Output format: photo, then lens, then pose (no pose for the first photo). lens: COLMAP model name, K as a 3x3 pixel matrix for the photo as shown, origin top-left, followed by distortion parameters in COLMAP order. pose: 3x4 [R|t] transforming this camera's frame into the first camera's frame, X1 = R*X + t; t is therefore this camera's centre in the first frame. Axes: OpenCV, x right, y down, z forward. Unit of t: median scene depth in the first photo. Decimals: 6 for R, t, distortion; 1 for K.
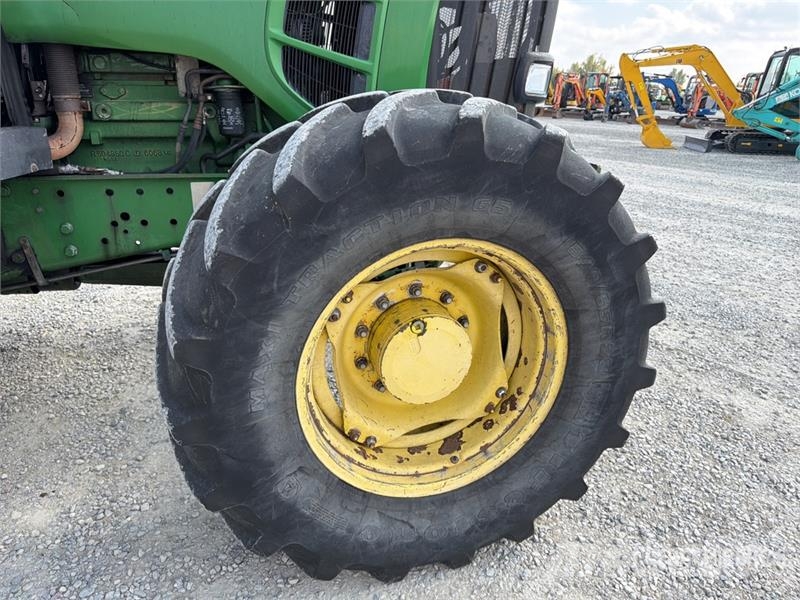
lens RADIAL K [[569.2, 0, 385.2], [0, 569.2, 304.3], [0, 0, 1]] dist [0.064488, -0.085612]
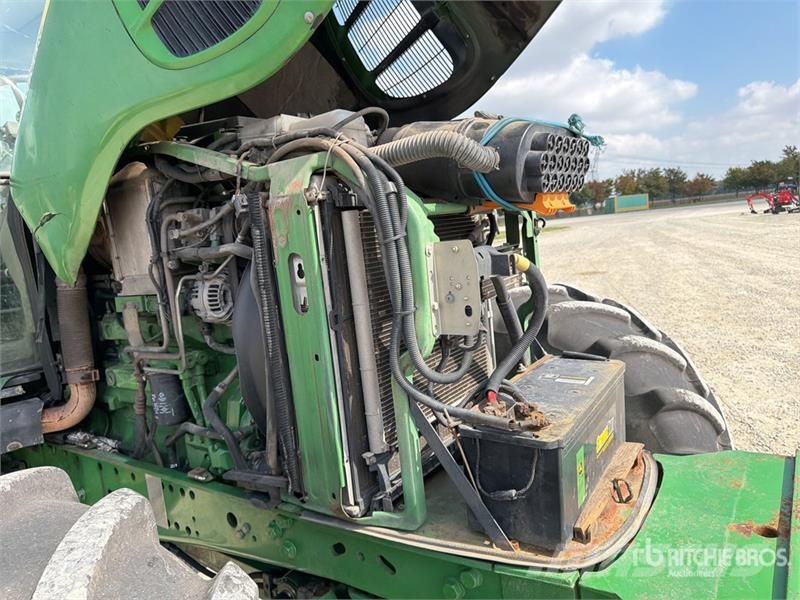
lens RADIAL K [[567.8, 0, 396.1], [0, 567.8, 301.1], [0, 0, 1]] dist [0.059517, -0.081160]
pose [[0.661590, 0.006352, -0.749838, 0.548040], [-0.153023, 0.980065, -0.126712, -0.434987], [0.734086, 0.198574, 0.649374, 0.746974]]
